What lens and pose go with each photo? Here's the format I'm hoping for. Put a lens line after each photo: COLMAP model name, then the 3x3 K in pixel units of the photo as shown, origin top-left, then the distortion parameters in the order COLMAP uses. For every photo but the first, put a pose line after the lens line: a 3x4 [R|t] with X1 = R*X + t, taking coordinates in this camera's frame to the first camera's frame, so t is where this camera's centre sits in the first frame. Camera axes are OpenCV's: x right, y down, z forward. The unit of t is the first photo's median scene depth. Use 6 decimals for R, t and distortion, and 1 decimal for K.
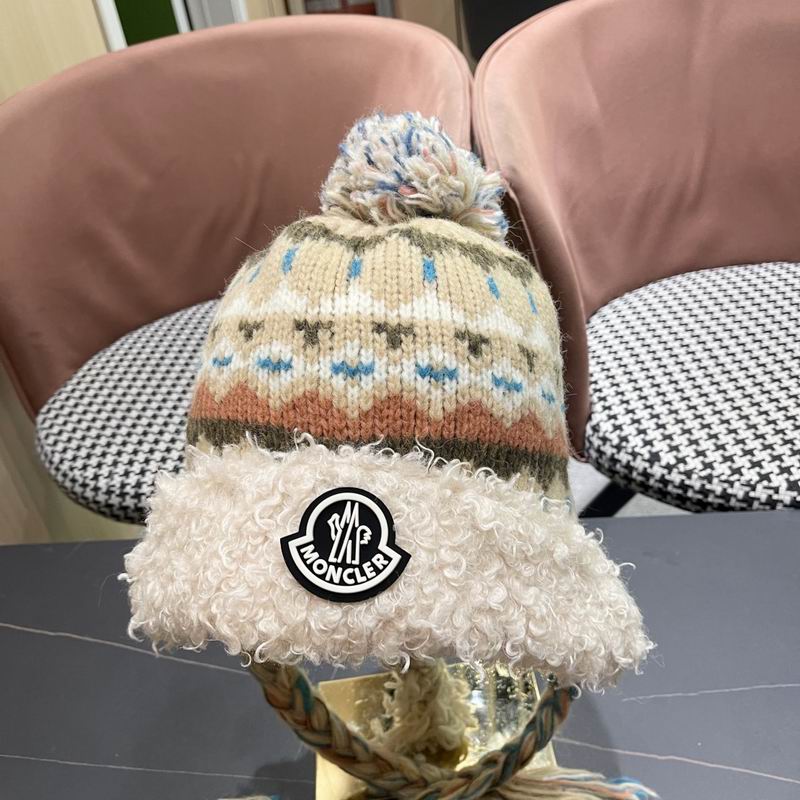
lens RADIAL K [[835.0, 0, 397.9], [0, 835.0, 408.1], [0, 0, 1]] dist [0.018937, 0.000000]
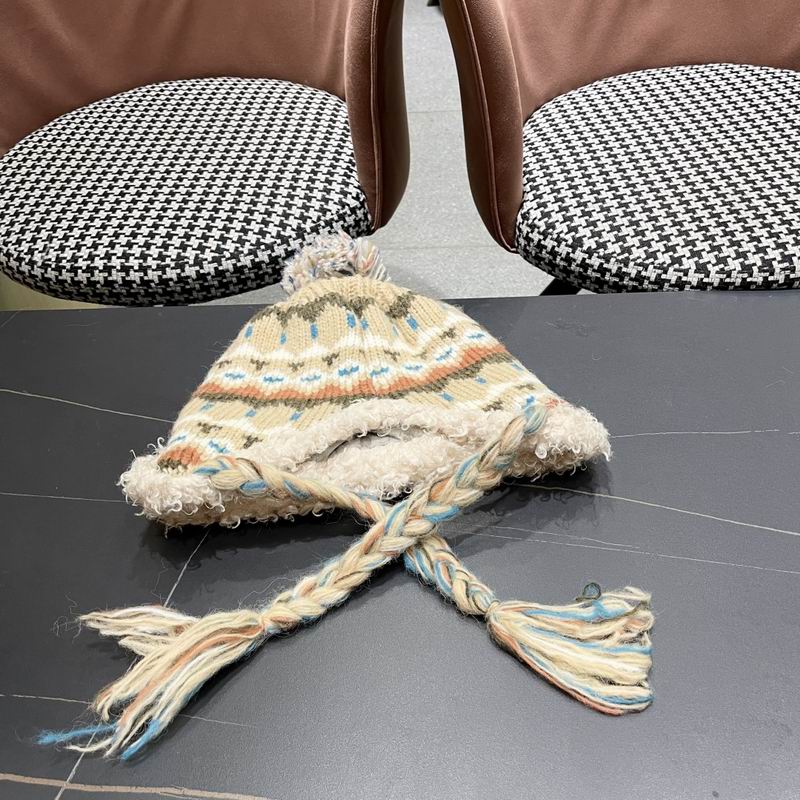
lens RADIAL K [[835.0, 0, 409.4], [0, 835.0, 415.5], [0, 0, 1]] dist [0.018937, 0.000000]
pose [[0.998274, 0.019594, 0.055357, 0.041033], [-0.029684, 0.981757, 0.187808, 0.074713], [-0.050667, -0.189127, 0.980645, -0.046590]]
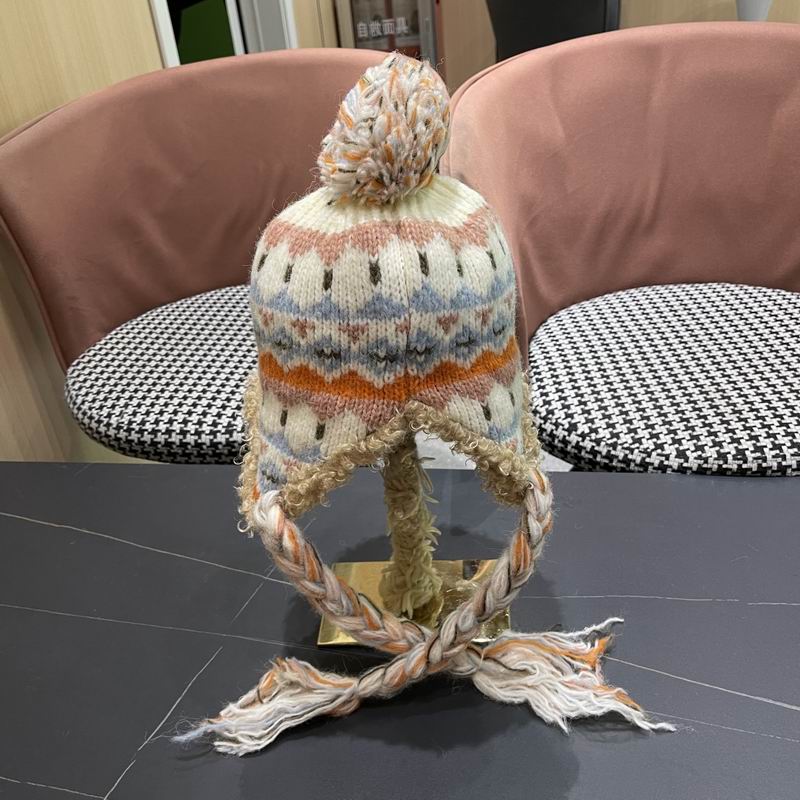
lens RADIAL K [[835.0, 0, 396.3], [0, 835.0, 404.7], [0, 0, 1]] dist [0.018937, 0.000000]
pose [[0.995578, 0.074374, -0.057382, 0.115320], [-0.077117, 0.995906, -0.047160, 0.093854], [0.053640, 0.051377, 0.997238, -0.169856]]
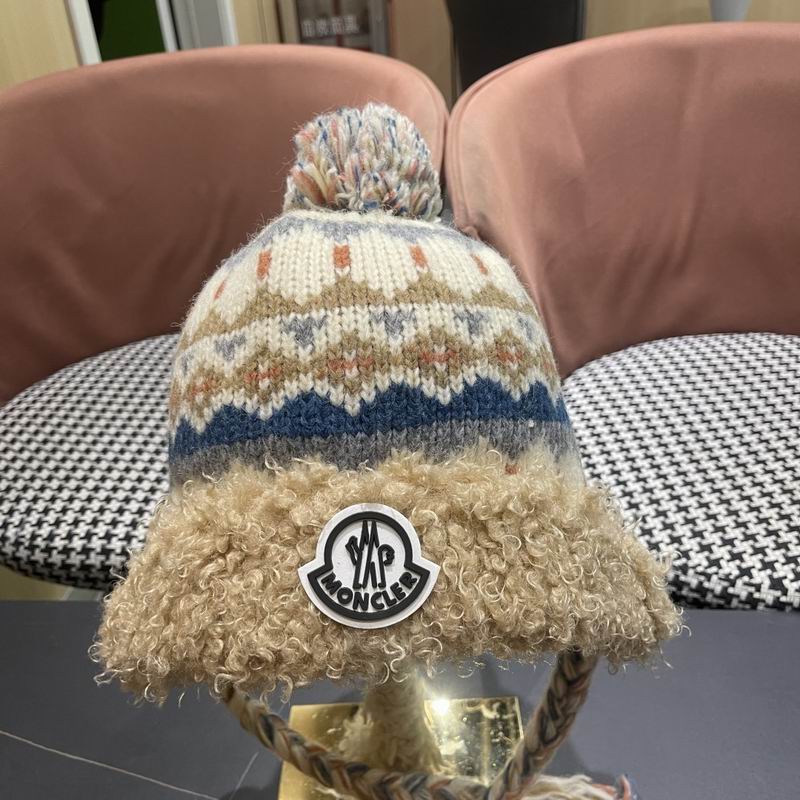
lens RADIAL K [[835.0, 0, 399.1], [0, 835.0, 401.1], [0, 0, 1]] dist [0.018937, 0.000000]
pose [[0.998016, 0.059777, 0.019779, 0.034338], [-0.058517, 0.996536, -0.059087, -0.021634], [-0.023243, 0.057813, 0.998057, 0.089877]]
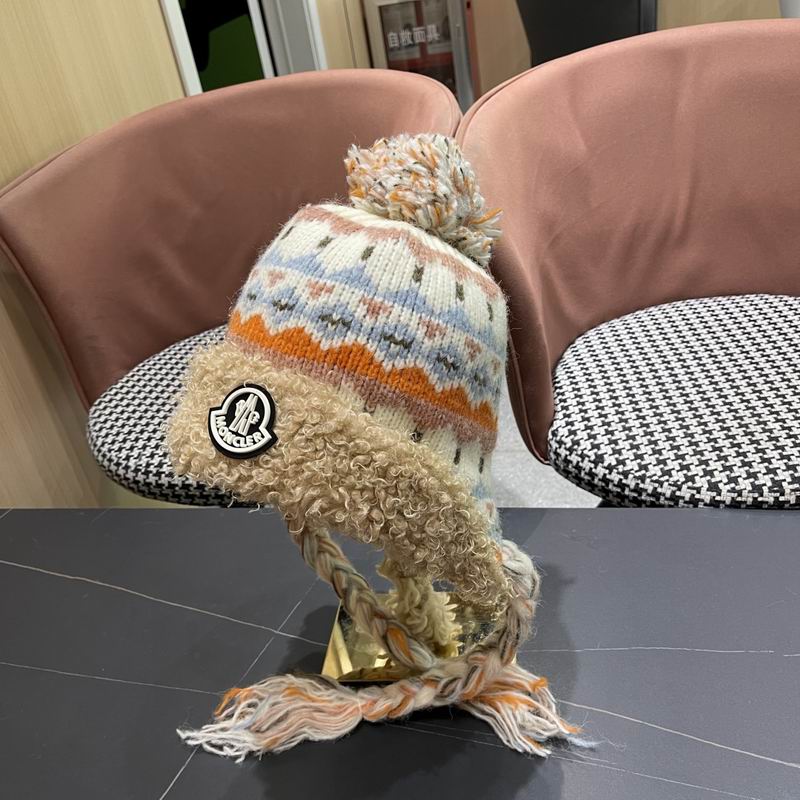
lens RADIAL K [[835.0, 0, 409.2], [0, 835.0, 411.3], [0, 0, 1]] dist [0.018937, 0.000000]
pose [[0.993043, 0.040592, -0.110535, 0.161980], [-0.045091, 0.998240, -0.038517, 0.045843], [0.108777, 0.043233, 0.993126, -0.128832]]
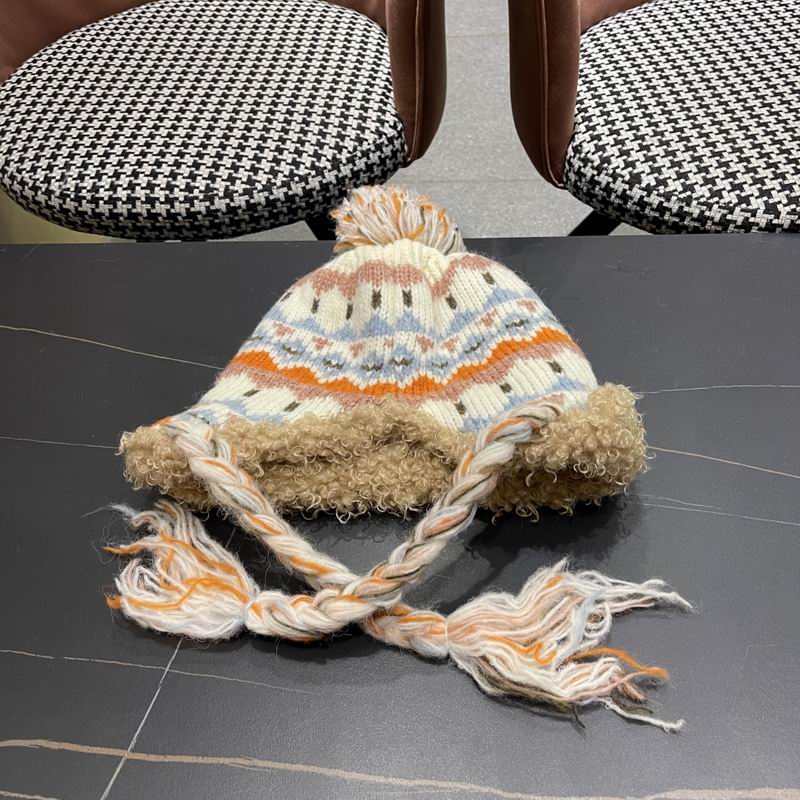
lens RADIAL K [[835.0, 0, 399.9], [0, 835.0, 410.4], [0, 0, 1]] dist [0.018937, 0.000000]
pose [[0.997353, 0.027777, 0.067191, -0.023360], [-0.044065, 0.966007, 0.254734, 0.076711], [-0.057831, -0.257020, 0.964674, 0.004152]]
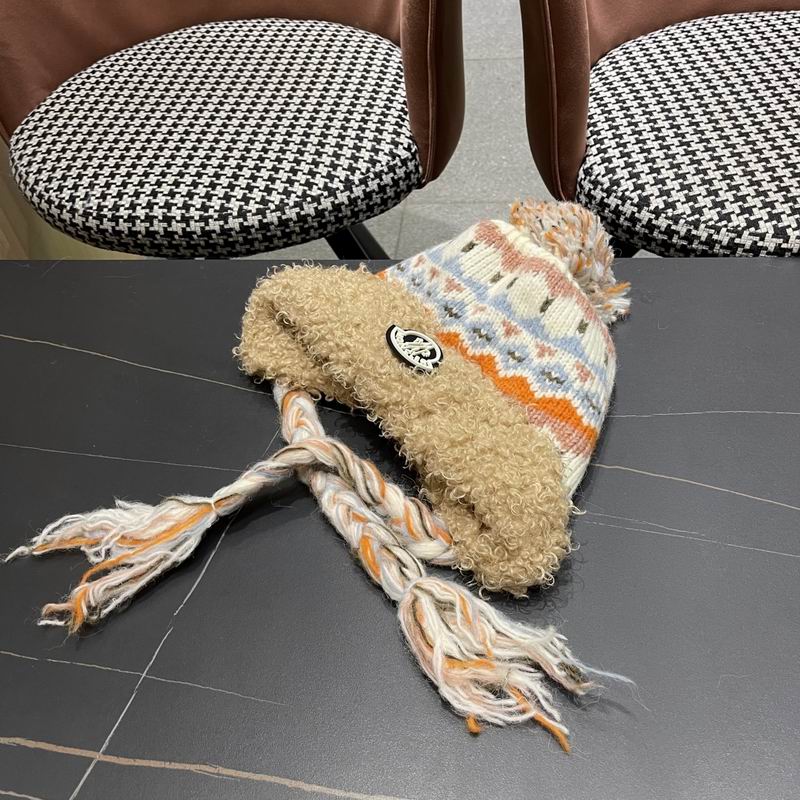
lens RADIAL K [[835.0, 0, 399.8], [0, 835.0, 412.8], [0, 0, 1]] dist [0.018937, 0.000000]
pose [[0.998662, 0.051421, 0.005484, 0.028245], [-0.051240, 0.969623, 0.239177, 0.072668], [0.006982, -0.239138, 0.970960, -0.004879]]
